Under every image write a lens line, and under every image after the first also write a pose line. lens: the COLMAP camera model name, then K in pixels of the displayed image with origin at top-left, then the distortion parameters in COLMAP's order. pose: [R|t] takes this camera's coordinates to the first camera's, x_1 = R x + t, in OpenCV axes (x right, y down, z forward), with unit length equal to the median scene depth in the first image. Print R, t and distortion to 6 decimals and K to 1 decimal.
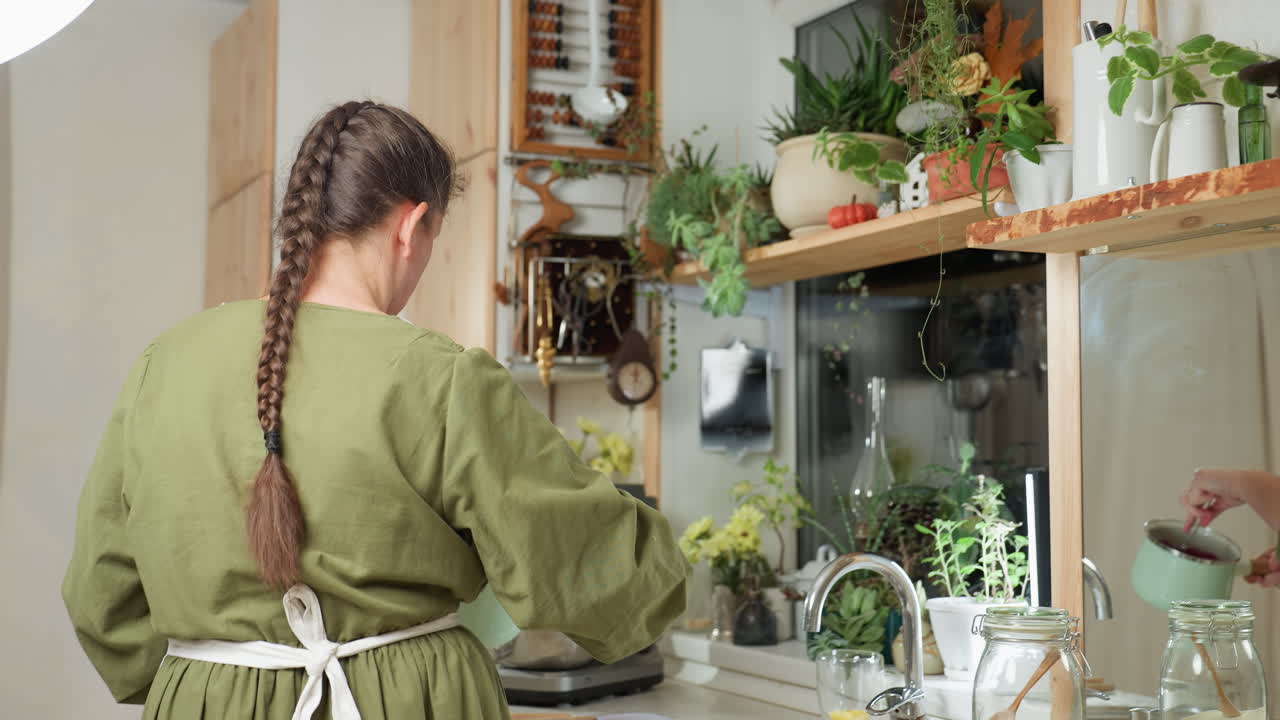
lens RADIAL K [[1224.9, 0, 640.0], [0, 1224.9, 360.0], [0, 0, 1]] dist [0.002465, 0.011024]
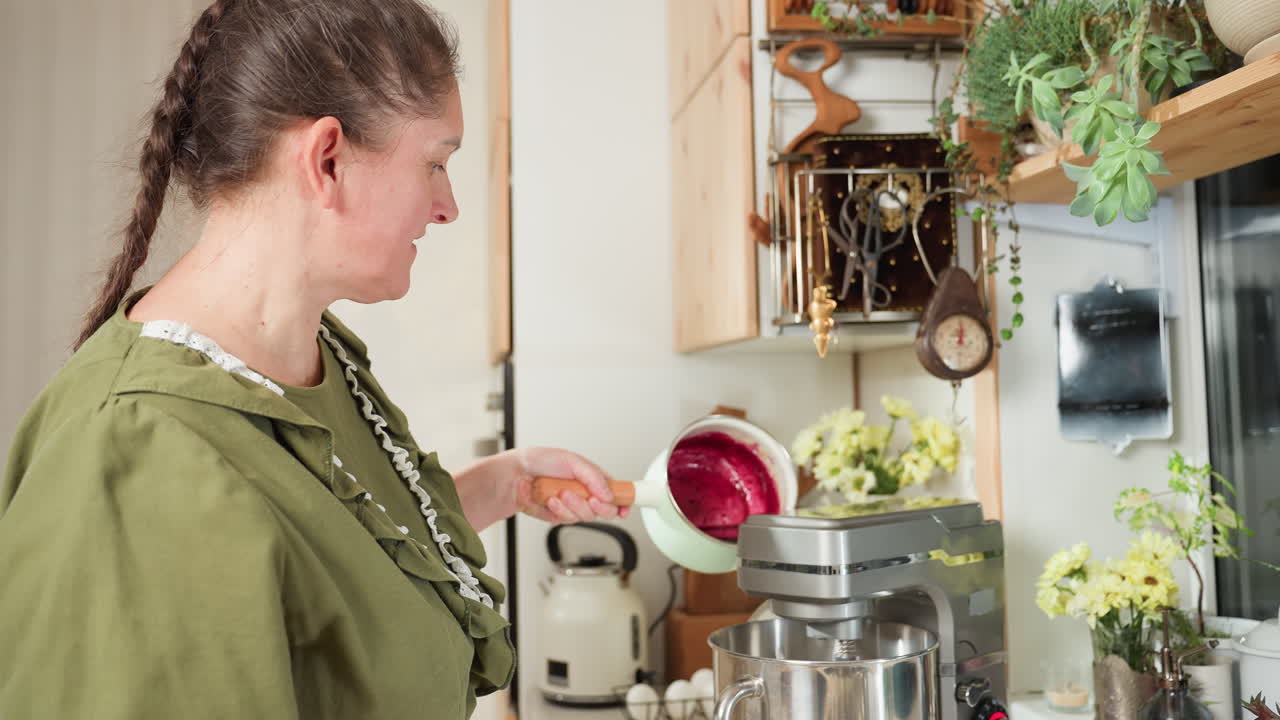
lens RADIAL K [[1224.9, 0, 640.0], [0, 1224.9, 360.0], [0, 0, 1]] dist [0.002465, 0.011024]
pose [[0.965785, -0.040187, -0.256210, -0.001530], [0.046053, 0.998795, 0.016933, 0.006609], [0.255220, -0.028153, 0.966473, 0.301520]]
